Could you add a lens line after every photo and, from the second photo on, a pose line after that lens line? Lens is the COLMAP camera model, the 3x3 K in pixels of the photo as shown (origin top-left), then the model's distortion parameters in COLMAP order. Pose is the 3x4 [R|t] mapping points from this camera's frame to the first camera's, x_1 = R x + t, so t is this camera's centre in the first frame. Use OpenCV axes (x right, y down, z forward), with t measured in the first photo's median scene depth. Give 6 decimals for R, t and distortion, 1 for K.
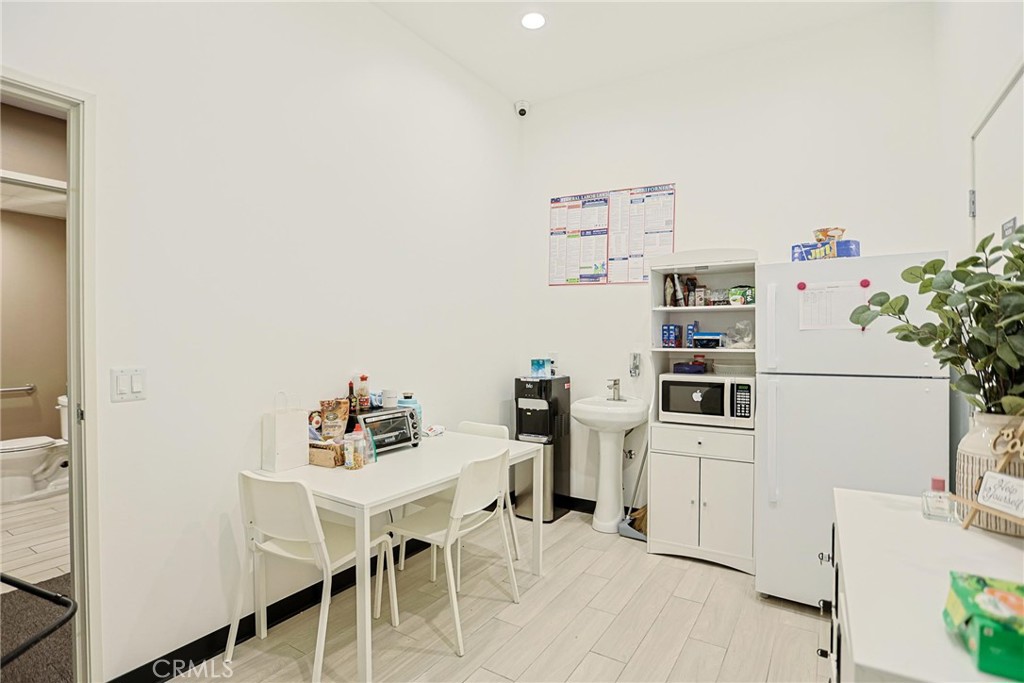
lens RADIAL K [[505.4, 0, 484.4], [0, 505.4, 345.9], [0, 0, 1]] dist [-0.057866, 0.023201]
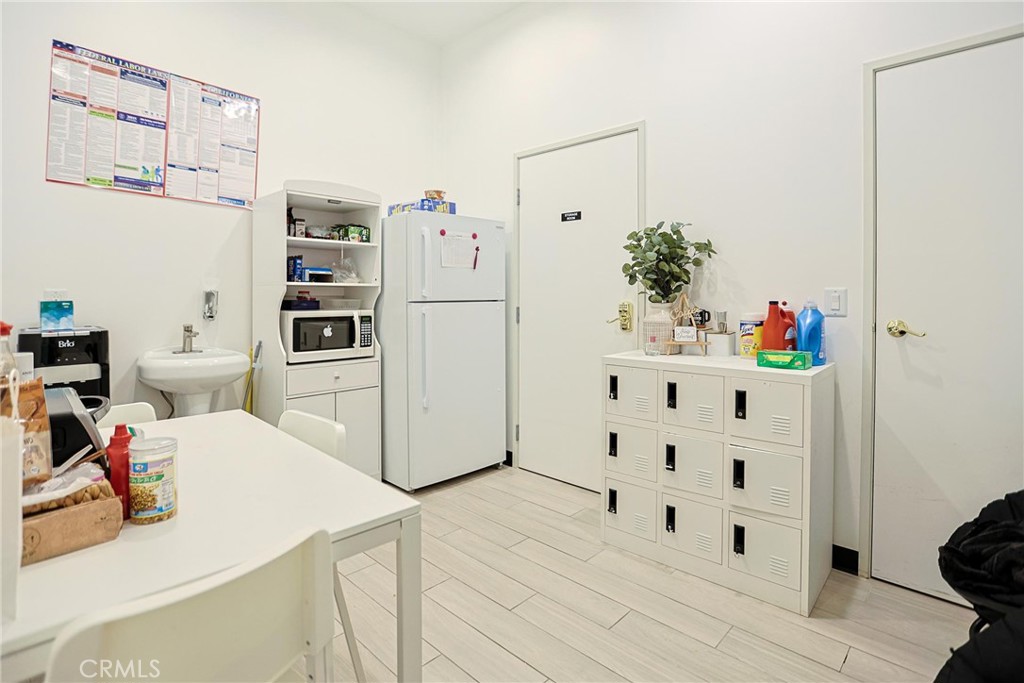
lens RADIAL K [[505.4, 0, 542.4], [0, 505.4, 297.4], [0, 0, 1]] dist [-0.057866, 0.023201]
pose [[0.156861, -0.006845, 0.987597, -0.395441], [0.012651, 0.999908, 0.004921, 0.028236], [-0.987540, 0.011722, 0.156933, 0.353380]]
